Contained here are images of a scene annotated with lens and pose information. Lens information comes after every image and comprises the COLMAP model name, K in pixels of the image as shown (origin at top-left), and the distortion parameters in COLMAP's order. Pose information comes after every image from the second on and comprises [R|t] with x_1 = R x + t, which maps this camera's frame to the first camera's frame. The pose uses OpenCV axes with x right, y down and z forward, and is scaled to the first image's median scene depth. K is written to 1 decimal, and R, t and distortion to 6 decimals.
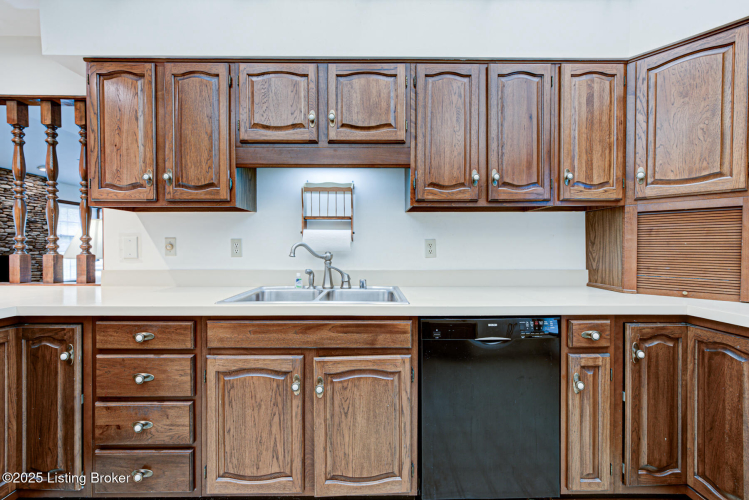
lens RADIAL K [[303.3, 0, 374.5], [0, 303.3, 250.0], [0, 0, 1]] dist [-0.000198, 0.000003]
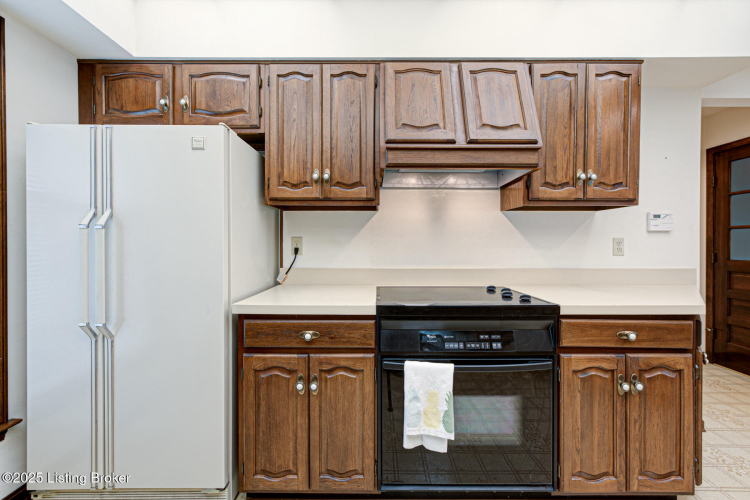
lens RADIAL K [[302.1, 0, 375.0], [0, 302.1, 250.0], [0, 0, 1]] dist [-0.001629, -0.000142]
pose [[0.999932, 0.001829, -0.011513, -0.308197], [-0.001819, 0.999998, 0.000835, 0.000903], [0.011515, -0.000814, 0.999933, -0.000904]]
